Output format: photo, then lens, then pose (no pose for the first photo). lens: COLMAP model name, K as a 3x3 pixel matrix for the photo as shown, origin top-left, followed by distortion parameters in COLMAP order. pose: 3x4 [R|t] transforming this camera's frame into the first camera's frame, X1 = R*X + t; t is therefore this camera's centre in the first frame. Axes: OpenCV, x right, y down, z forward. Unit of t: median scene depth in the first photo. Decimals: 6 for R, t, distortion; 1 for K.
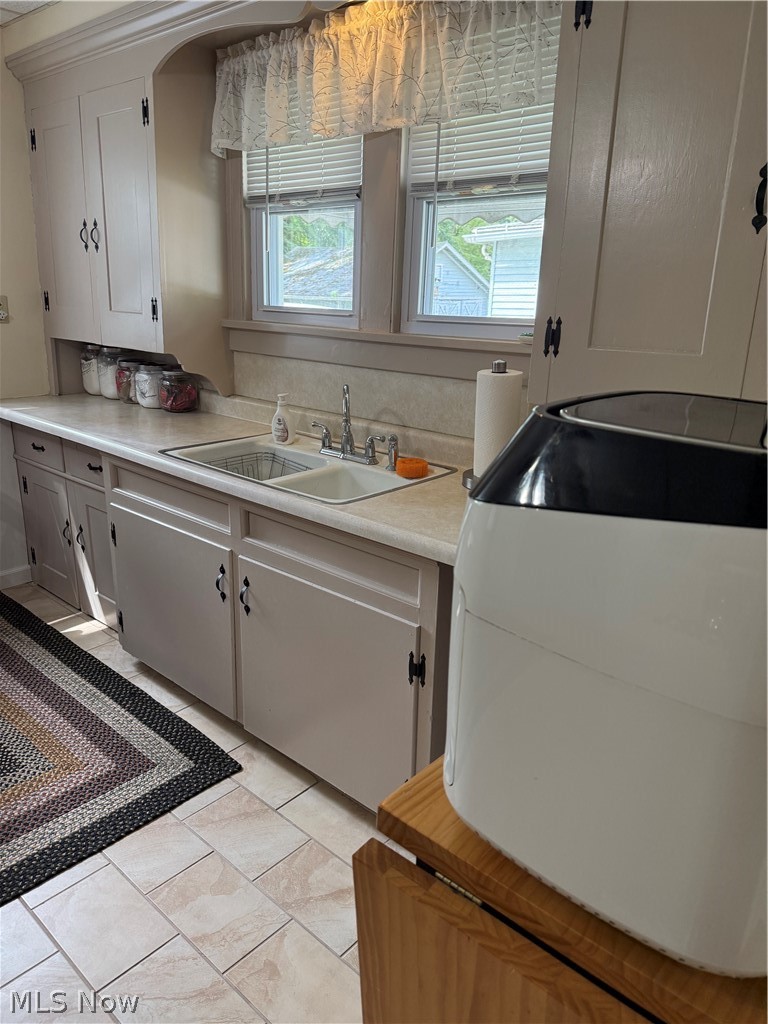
lens RADIAL K [[717.9, 0, 400.3], [0, 717.9, 510.6], [0, 0, 1]] dist [0.047042, -0.076031]
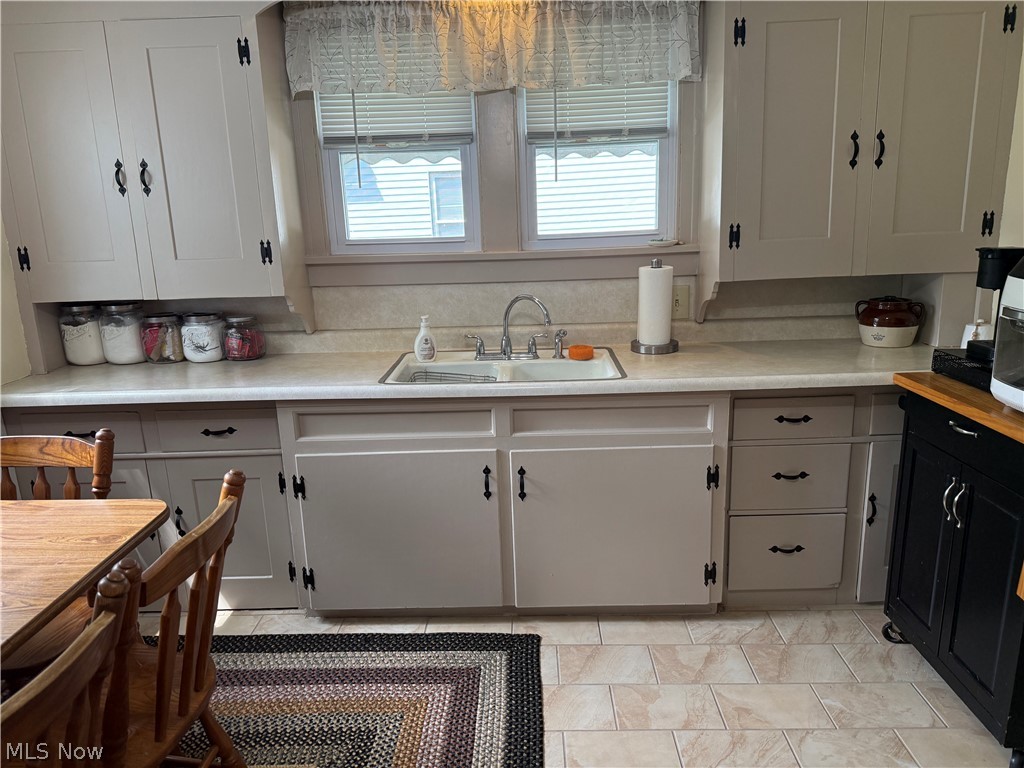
lens RADIAL K [[717.9, 0, 518.2], [0, 717.9, 386.8], [0, 0, 1]] dist [0.047042, -0.076031]
pose [[0.762510, -0.203396, 0.614173, -0.766210], [0.238597, 0.970790, 0.025274, -0.053008], [-0.601374, 0.127268, 0.788766, 0.072243]]
